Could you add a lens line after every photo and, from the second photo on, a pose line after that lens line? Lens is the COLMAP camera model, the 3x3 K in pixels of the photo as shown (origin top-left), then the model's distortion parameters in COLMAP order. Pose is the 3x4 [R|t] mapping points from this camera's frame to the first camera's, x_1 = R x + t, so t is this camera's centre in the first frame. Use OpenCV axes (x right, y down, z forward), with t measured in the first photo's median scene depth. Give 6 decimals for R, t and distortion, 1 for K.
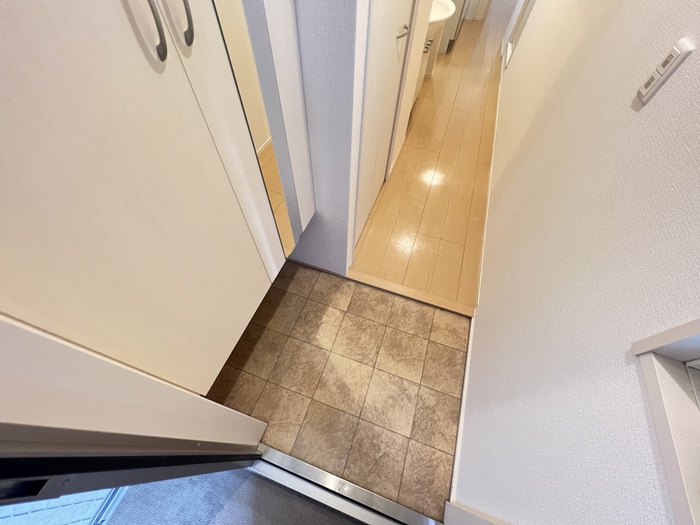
lens RADIAL K [[283.6, 0, 350.0], [0, 283.6, 262.5], [0, 0, 1]] dist [0.000073, 0.000031]
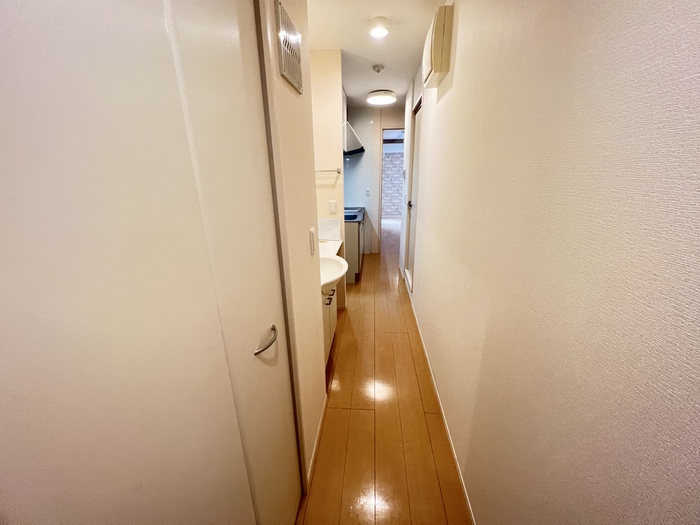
lens RADIAL K [[277.5, 0, 350.0], [0, 277.5, 262.5], [0, 0, 1]] dist [-0.001643, 0.000018]
pose [[0.967345, -0.118545, 0.224031, 0.095783], [0.230634, 0.778272, -0.584037, -0.193683], [-0.105122, 0.616635, 0.780199, 0.133740]]
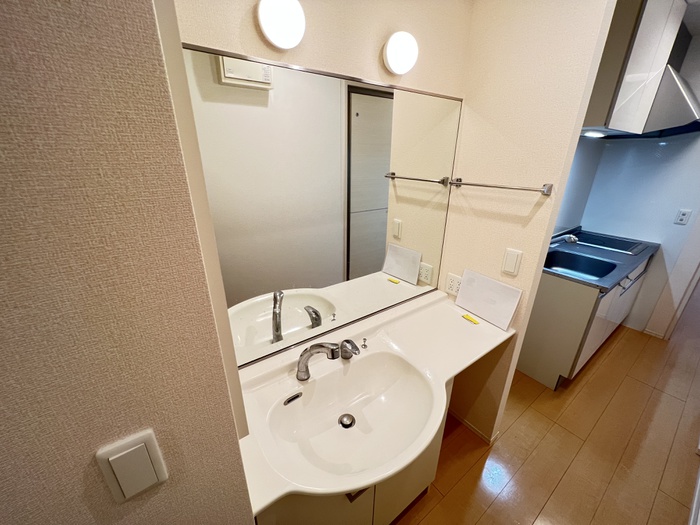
lens RADIAL K [[277.5, 0, 350.0], [0, 277.5, 262.5], [0, 0, 1]] dist [-0.001643, 0.000018]
pose [[0.816836, 0.185235, -0.546321, 0.269007], [-0.466241, 0.769677, -0.436139, -0.514381], [0.339702, 0.610971, 0.715064, 0.308825]]
